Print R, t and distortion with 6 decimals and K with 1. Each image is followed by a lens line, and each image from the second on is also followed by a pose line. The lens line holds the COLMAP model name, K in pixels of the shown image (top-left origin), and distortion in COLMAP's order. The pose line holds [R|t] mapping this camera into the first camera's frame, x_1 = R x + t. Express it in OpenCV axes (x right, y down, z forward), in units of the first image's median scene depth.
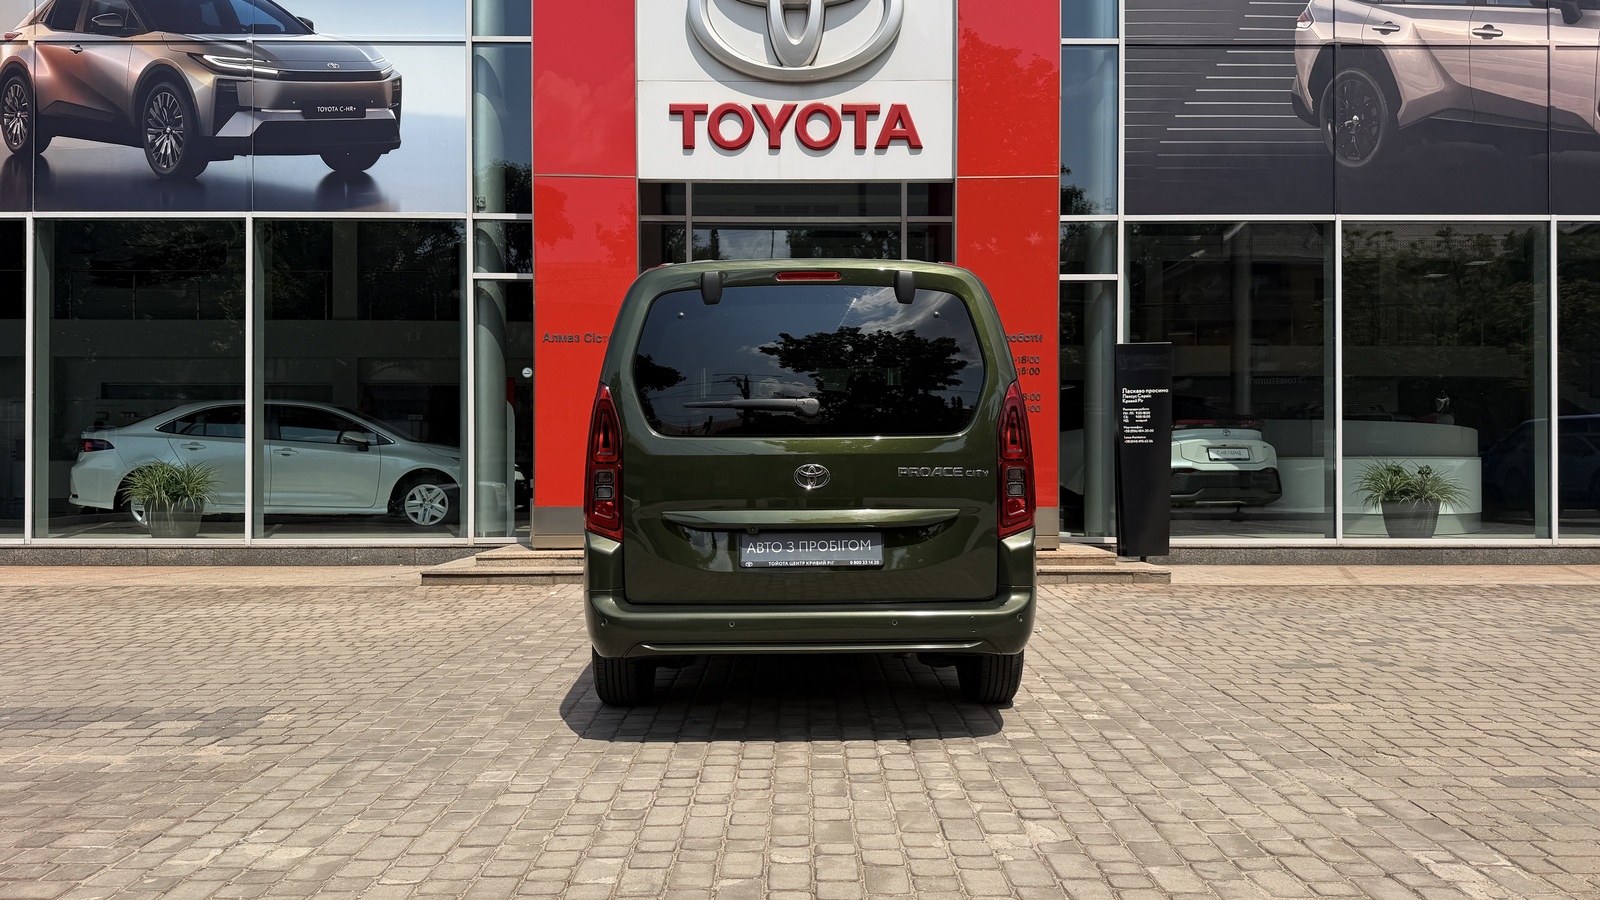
lens RADIAL K [[1111.5, 0, 798.4], [0, 1111.5, 452.8], [0, 0, 1]] dist [0.006471, -0.018875]
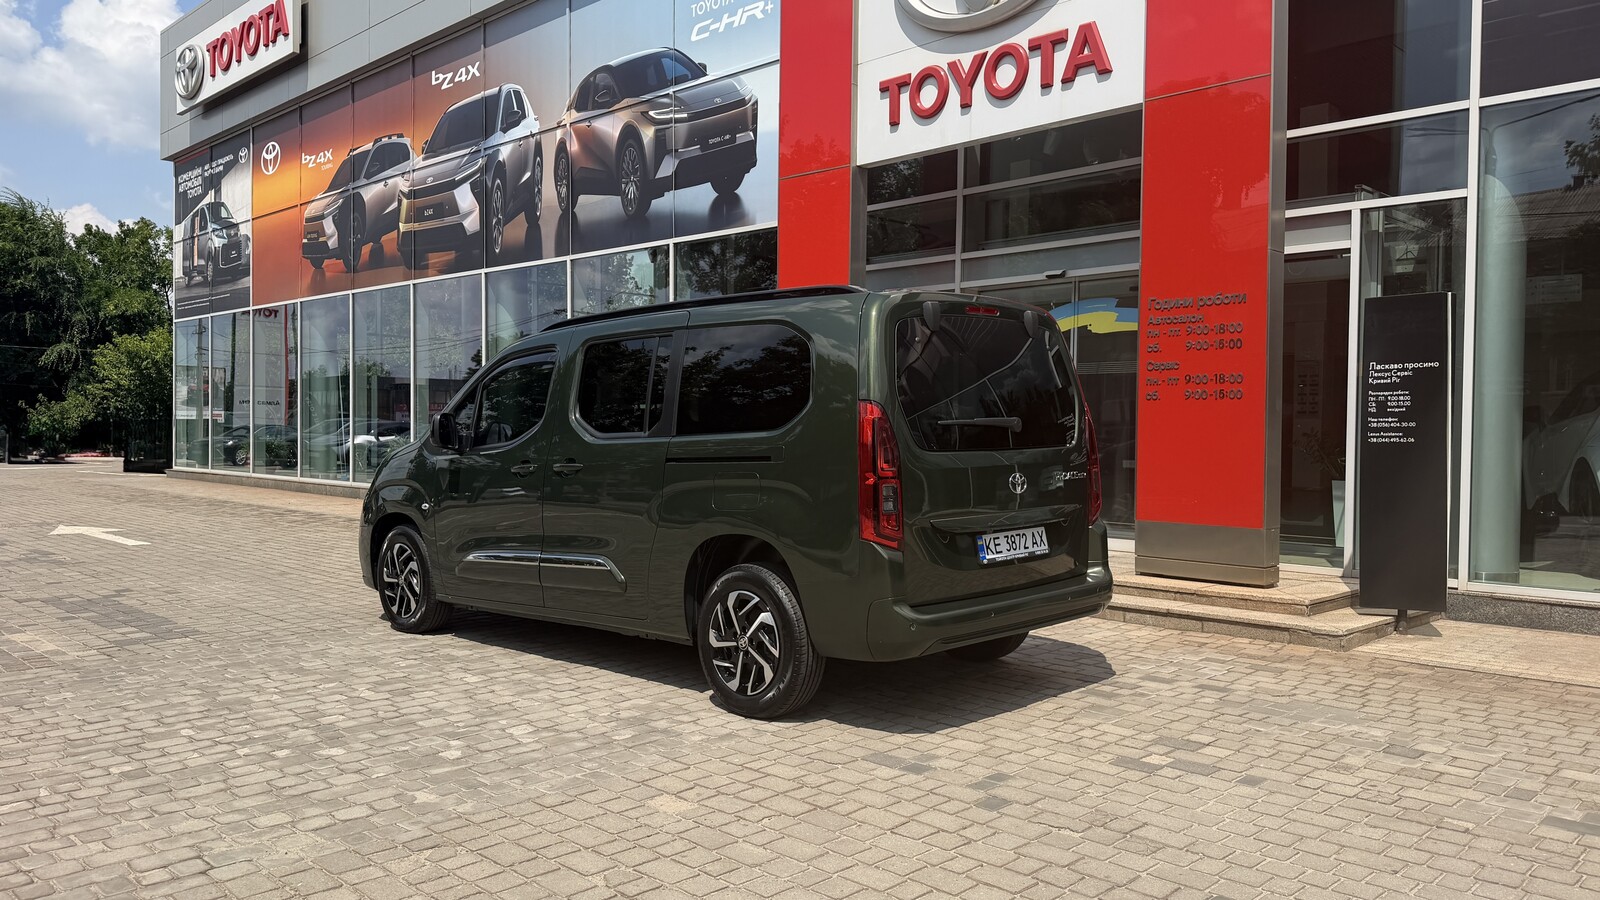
lens RADIAL K [[1113.6, 0, 836.6], [0, 1113.6, 454.6], [0, 0, 1]] dist [0.138998, -0.222118]
pose [[0.729773, 0.022266, -0.683327, 0.571246], [-0.007330, 0.999667, 0.024745, -0.017398], [0.683650, -0.013050, 0.729693, 0.282978]]
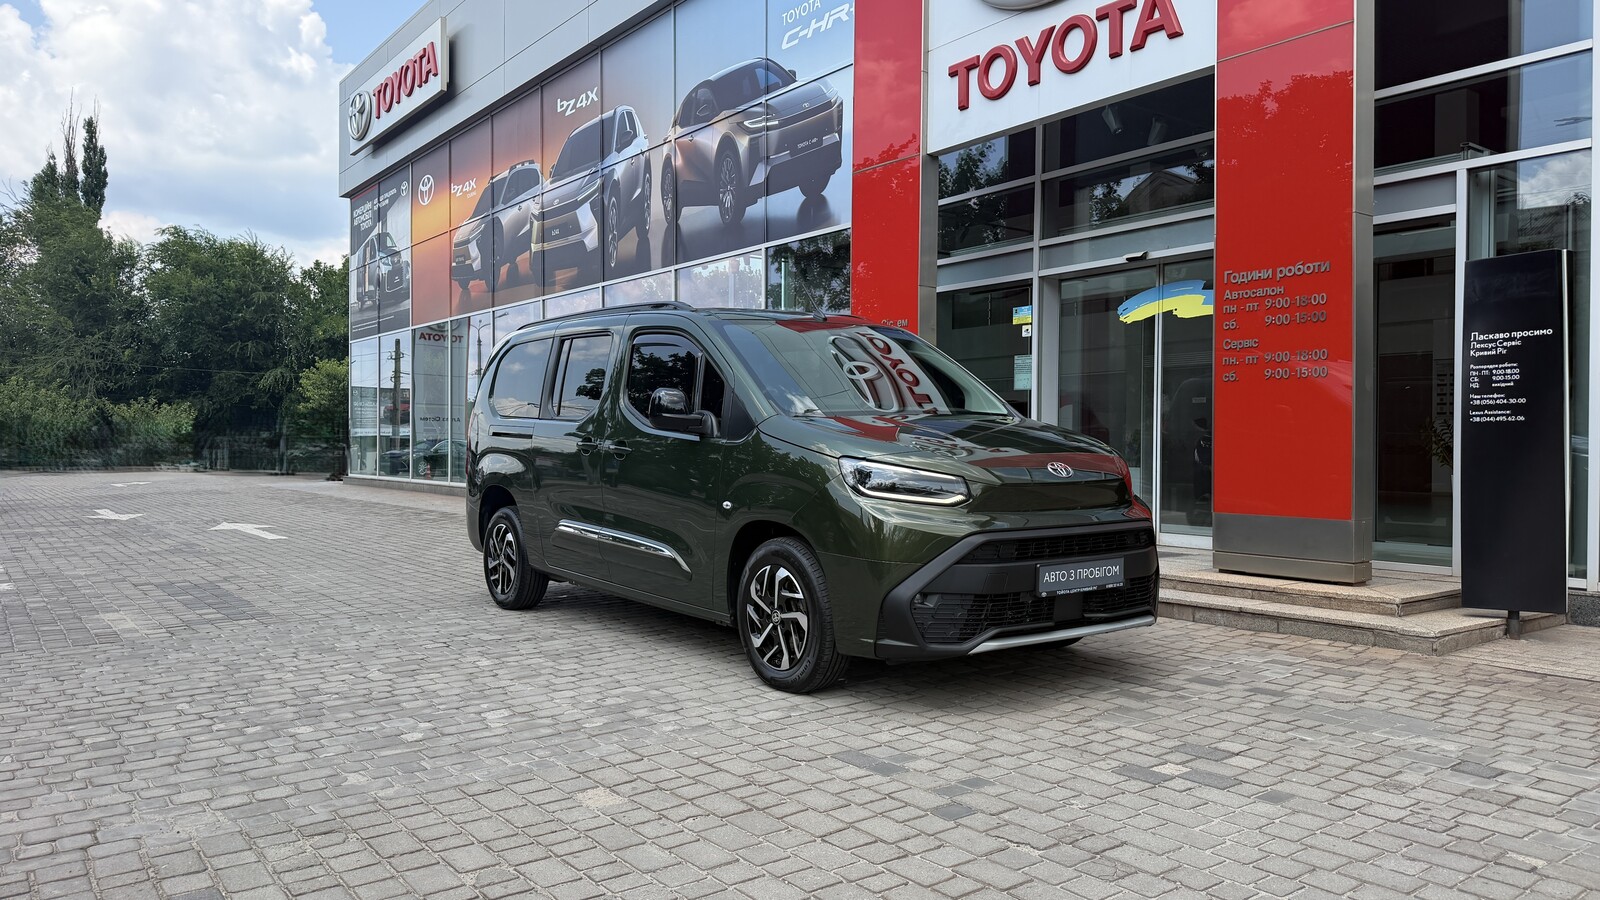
lens RADIAL K [[1067.4, 0, 824.8], [0, 1067.4, 456.1], [0, 0, 1]] dist [0.087303, -0.113192]
pose [[0.626056, 0.012080, -0.779685, 0.574428], [-0.001357, 0.999895, 0.014402, 0.001784], [0.779777, -0.007959, 0.626006, 0.375737]]
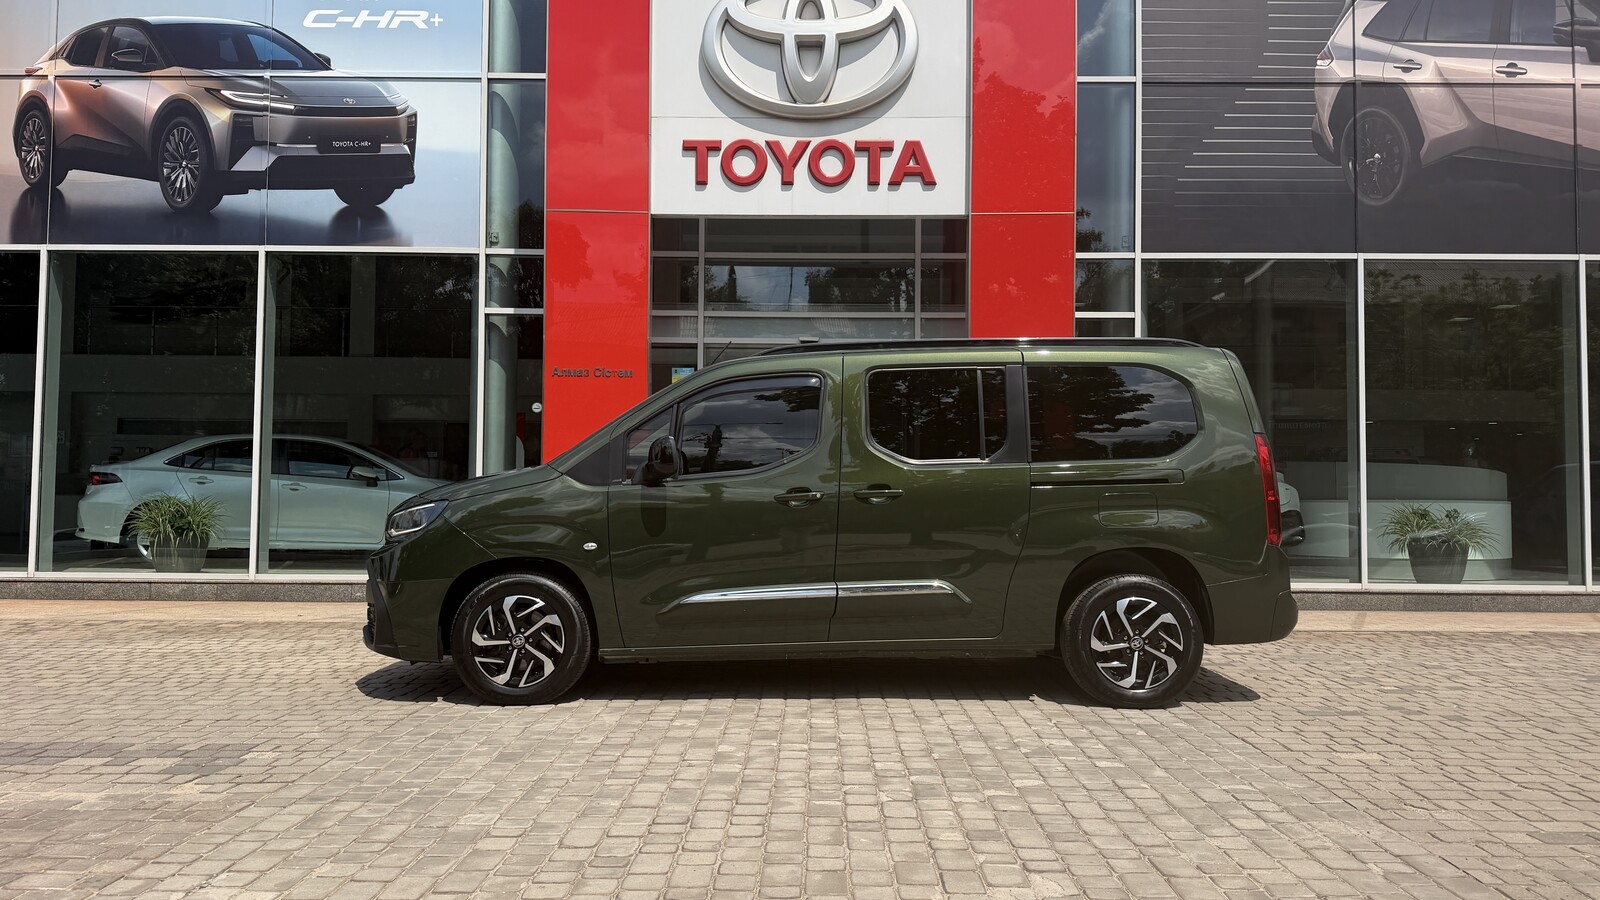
lens RADIAL K [[1118.2, 0, 800.0], [0, 1118.2, 450.0], [0, 0, 1]] dist [0.007835, -0.016913]
pose [[0.999865, 0.007151, -0.014818, 0.006766], [-0.007732, 0.999187, -0.039575, 0.003581], [0.014523, 0.039684, 0.999107, 0.011053]]
